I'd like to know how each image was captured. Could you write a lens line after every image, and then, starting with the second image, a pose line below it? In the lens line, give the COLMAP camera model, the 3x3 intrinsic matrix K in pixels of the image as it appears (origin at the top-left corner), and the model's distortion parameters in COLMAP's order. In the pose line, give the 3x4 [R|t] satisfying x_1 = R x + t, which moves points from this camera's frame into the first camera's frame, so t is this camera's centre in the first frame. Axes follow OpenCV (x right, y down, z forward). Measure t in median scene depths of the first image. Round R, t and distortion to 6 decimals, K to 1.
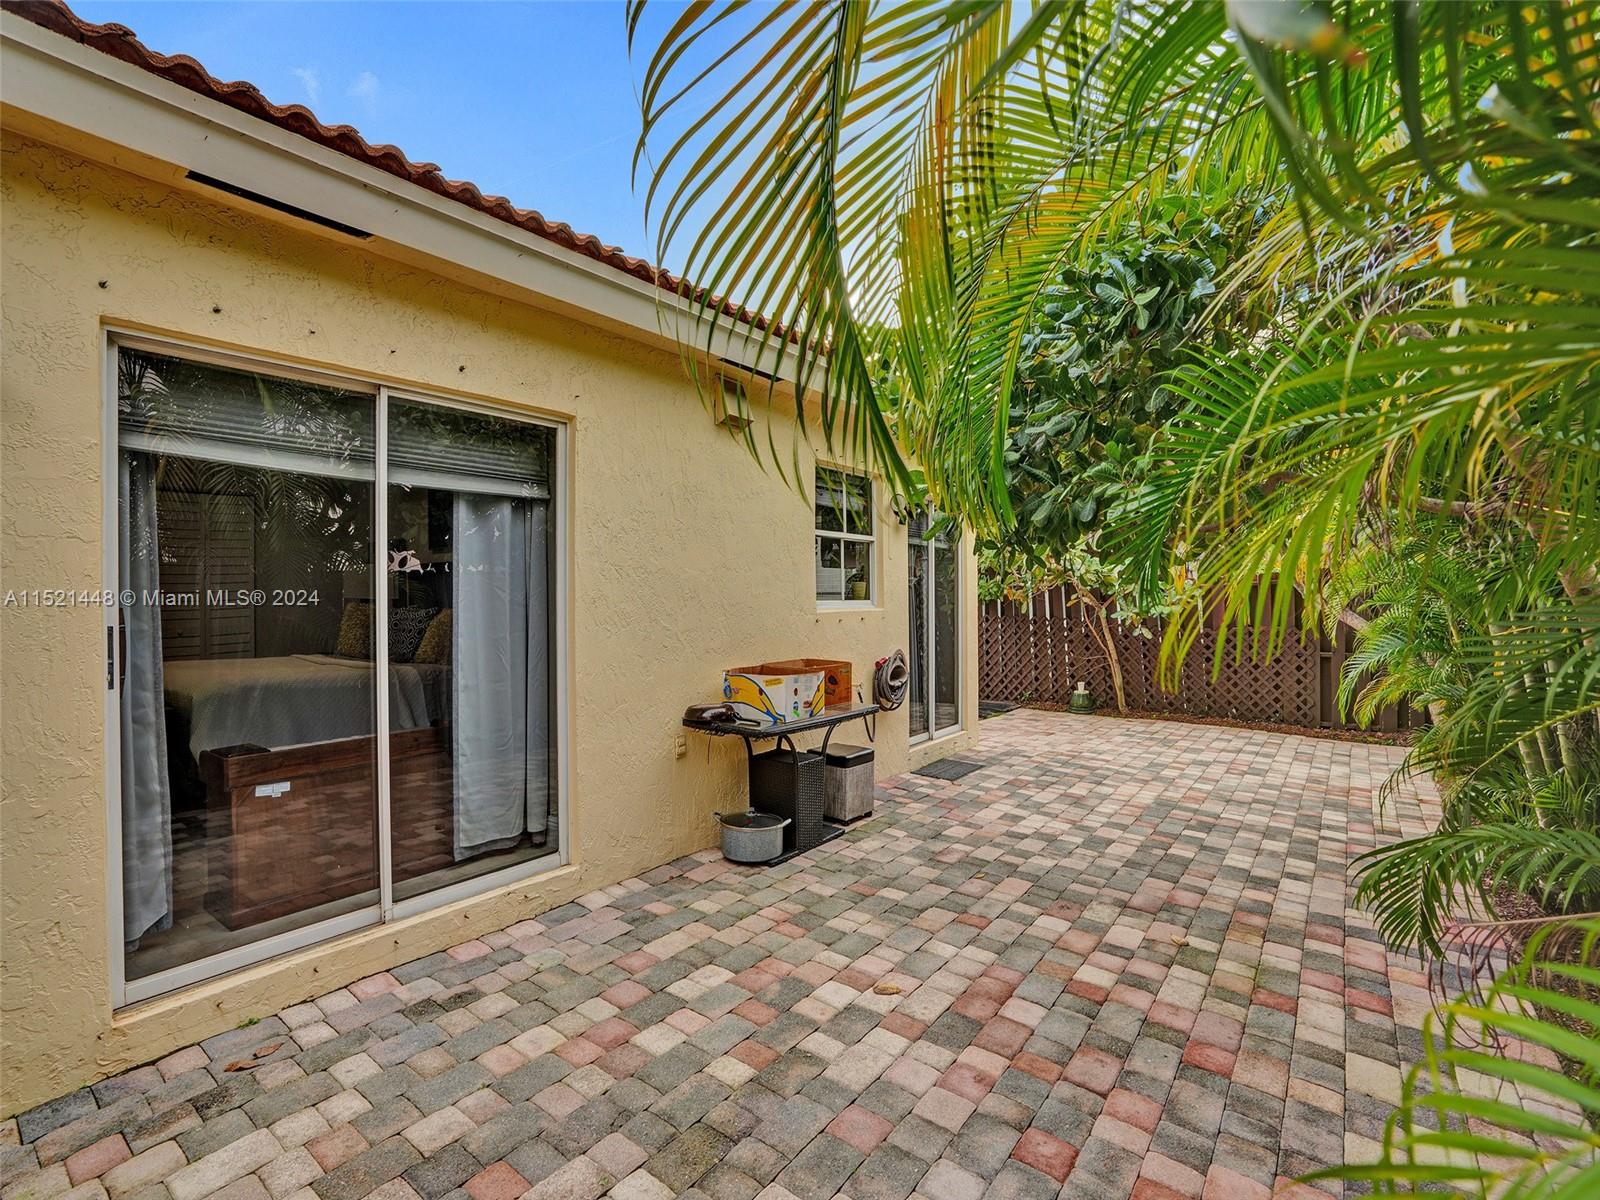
lens RADIAL K [[749.3, 0, 809.0], [0, 749.3, 596.6], [0, 0, 1]] dist [-0.044603, 0.016322]
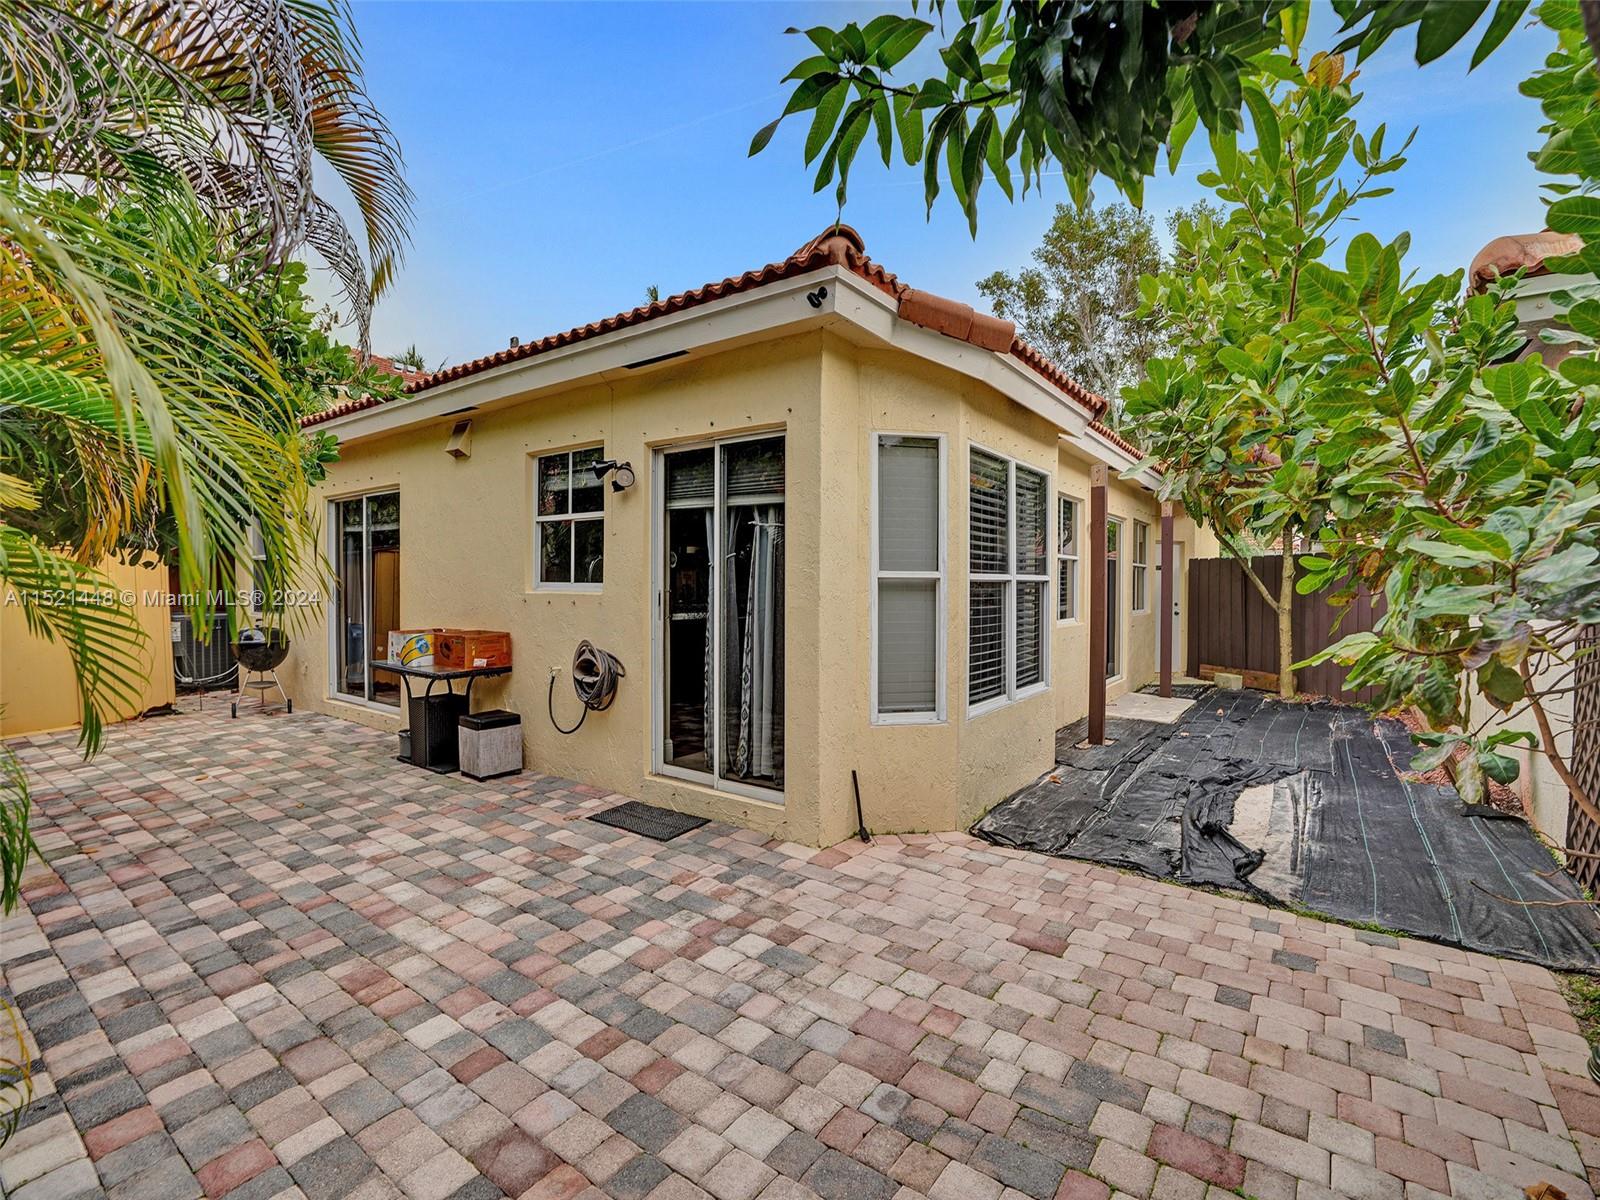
lens RADIAL K [[749.3, 0, 809.0], [0, 749.3, 596.6], [0, 0, 1]] dist [-0.044603, 0.016322]
pose [[-0.000061, 0.013190, -0.999913, 1.333679], [-0.010588, 0.999857, 0.013190, 0.009100], [0.999944, 0.010588, 0.000079, 1.711473]]
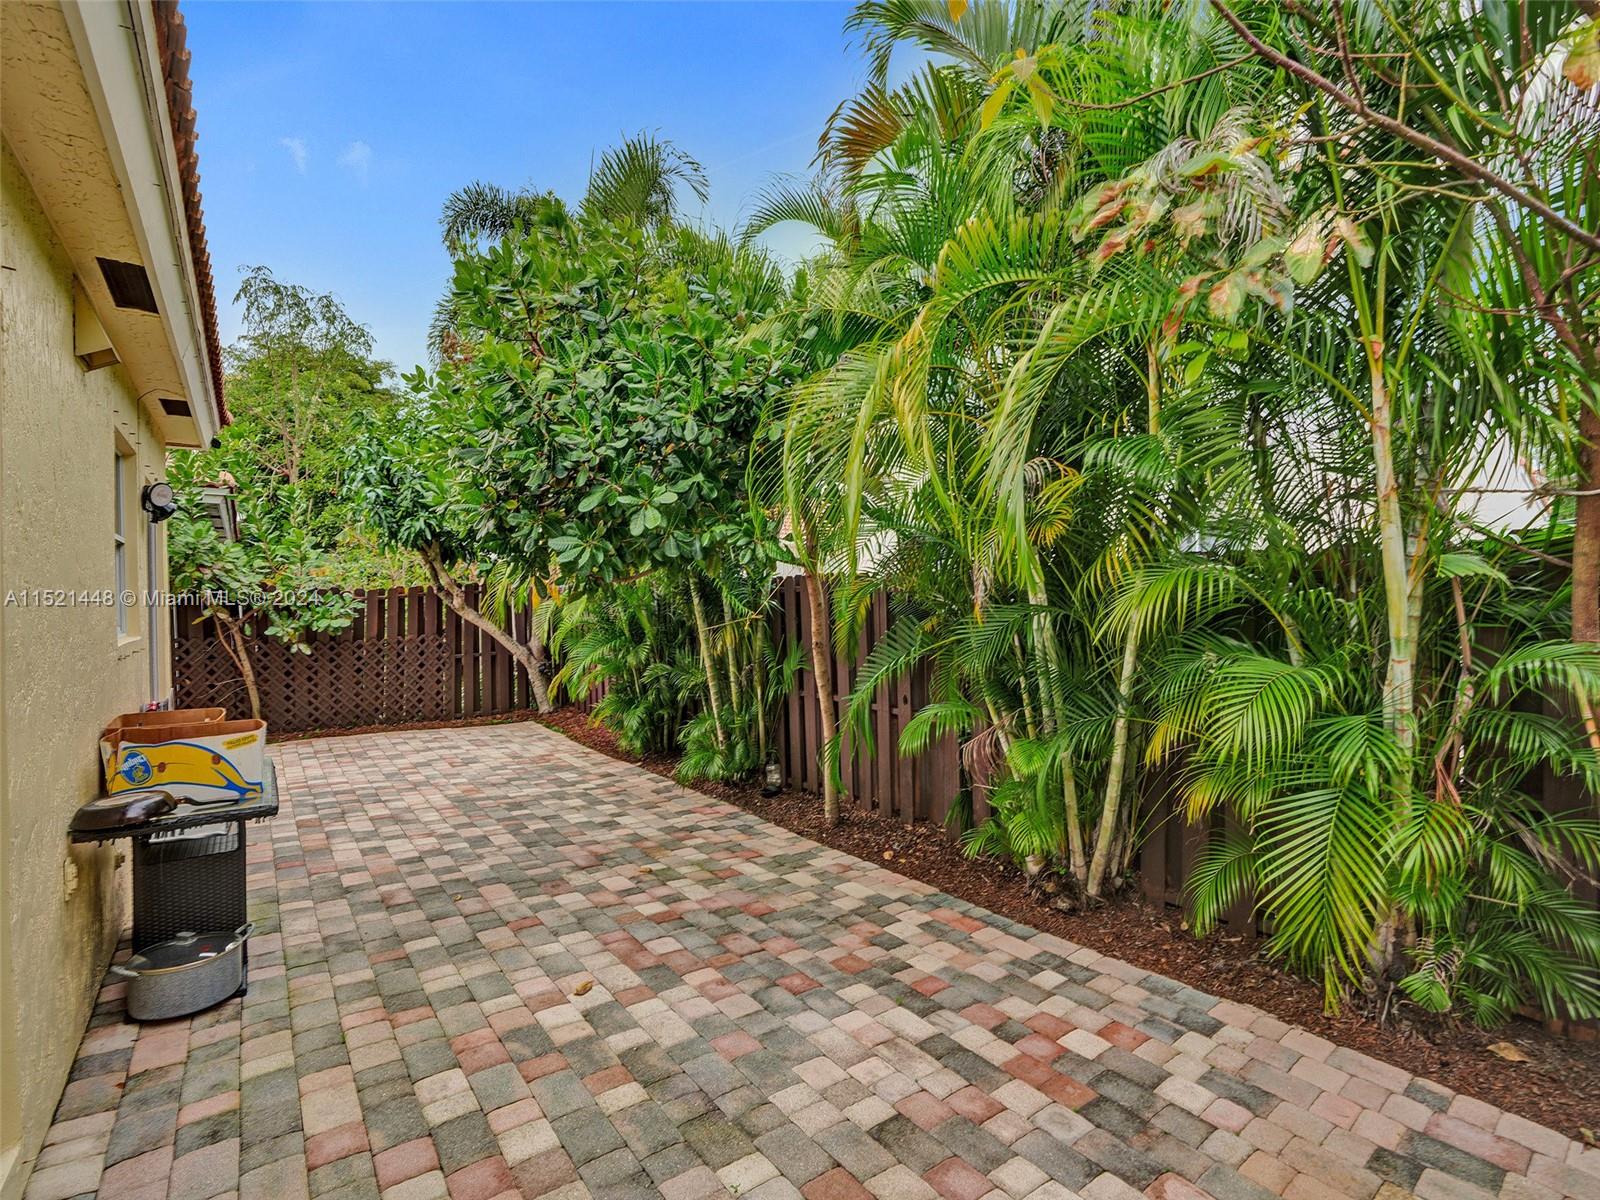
lens RADIAL K [[731.9, 0, 800.0], [0, 731.9, 600.0], [0, 0, 1]] dist [-0.045038, 0.020382]
pose [[0.305777, -0.005020, 0.952090, -0.512326], [0.010817, 0.999940, 0.001798, -0.018640], [-0.952042, 0.009749, 0.305813, 0.245592]]
